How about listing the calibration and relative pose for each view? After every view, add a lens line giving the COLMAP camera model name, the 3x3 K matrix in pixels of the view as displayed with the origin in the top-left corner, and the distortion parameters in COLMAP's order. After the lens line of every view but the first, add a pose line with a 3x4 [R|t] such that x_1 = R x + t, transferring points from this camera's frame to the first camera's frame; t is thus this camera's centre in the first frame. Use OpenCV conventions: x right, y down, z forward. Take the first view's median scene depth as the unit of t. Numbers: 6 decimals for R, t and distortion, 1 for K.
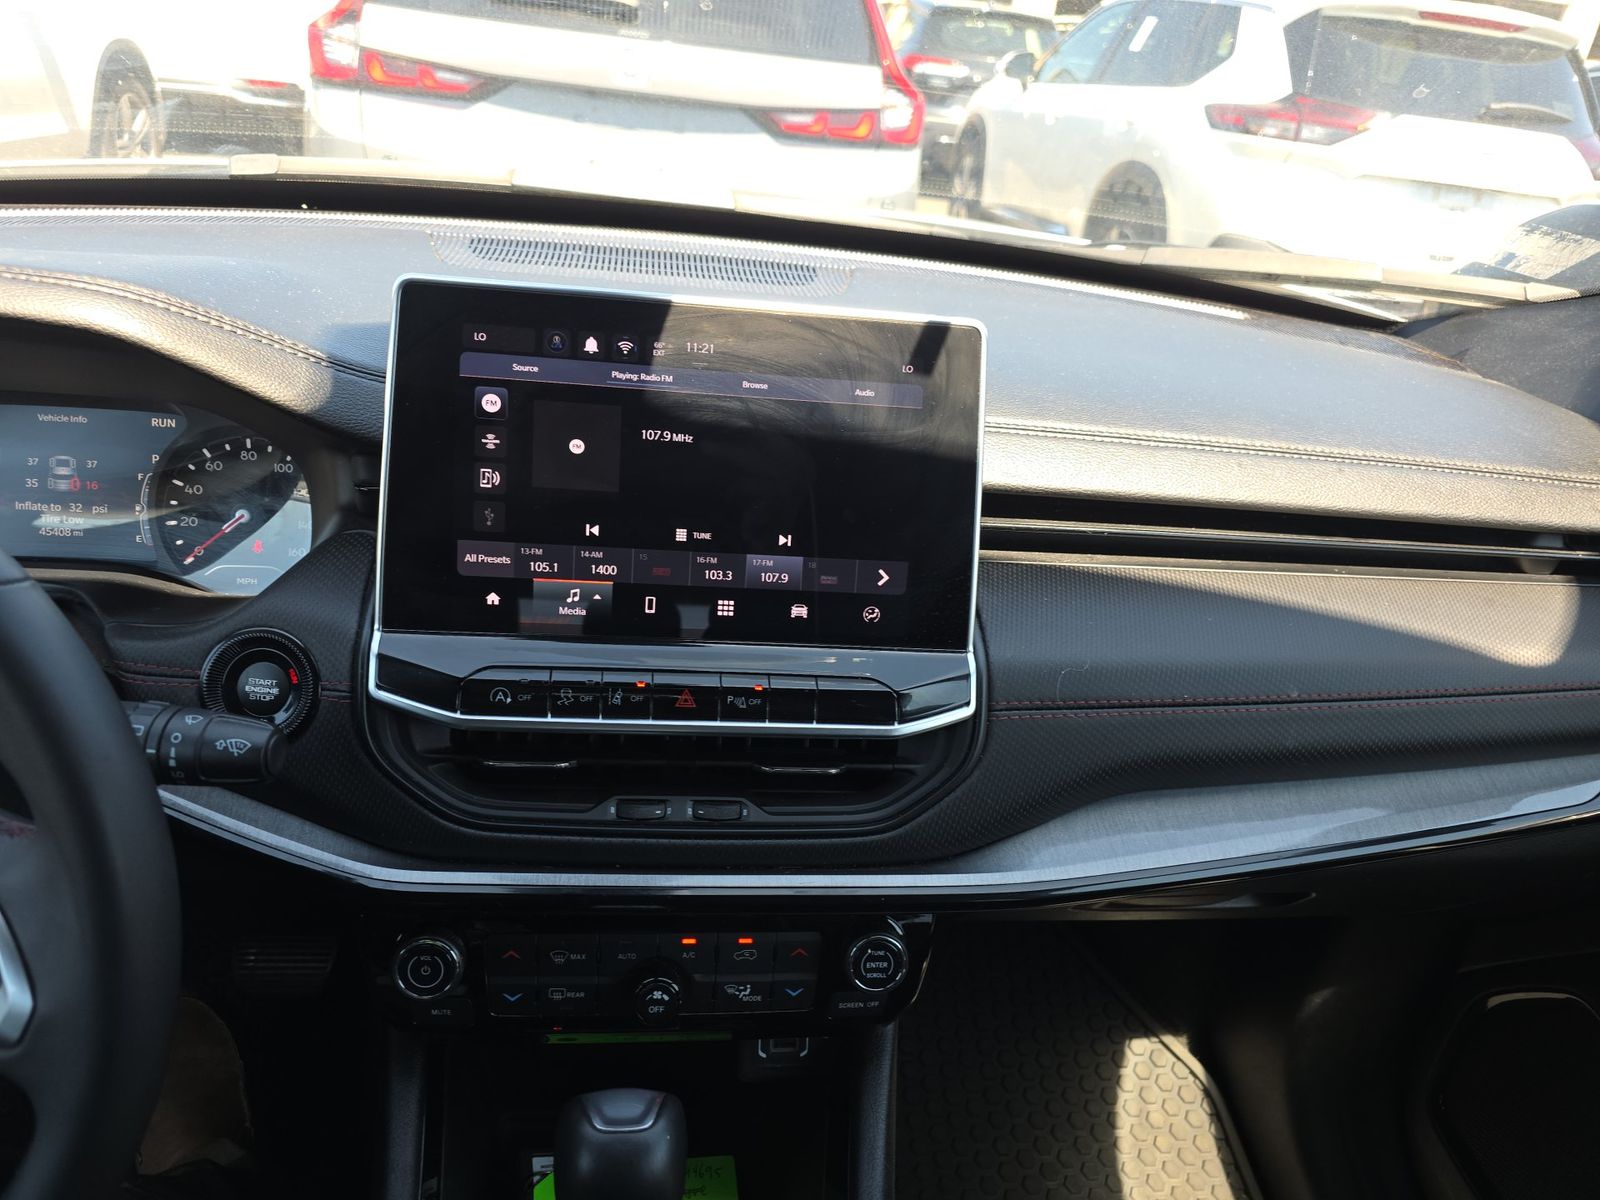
lens RADIAL K [[1058.0, 0, 799.6], [0, 1058.0, 602.1], [0, 0, 1]] dist [0.011393, -0.026699]
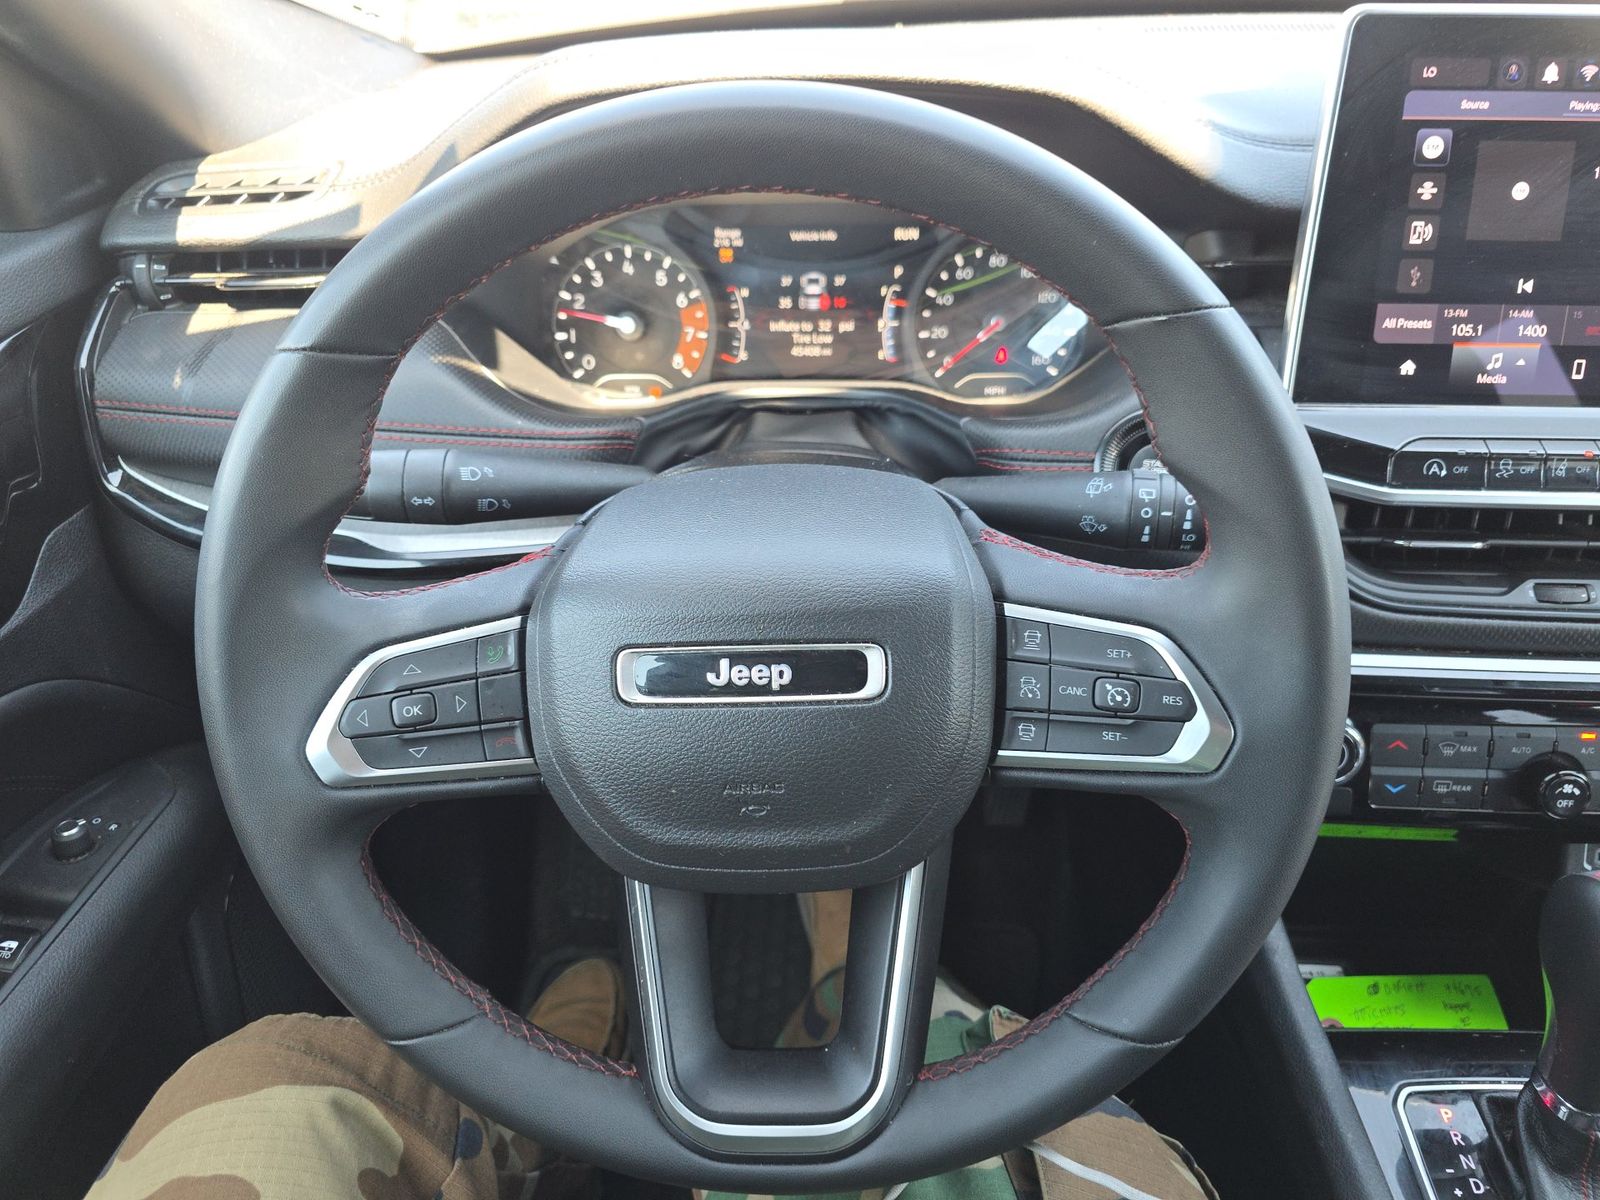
lens RADIAL K [[1058.0, 0, 787.4], [0, 1058.0, 613.6], [0, 0, 1]] dist [0.011393, -0.026699]
pose [[0.980146, -0.007110, -0.198151, -0.641697], [0.027131, 0.994766, 0.098509, 0.105727], [0.196413, -0.101929, 0.975209, -0.041110]]
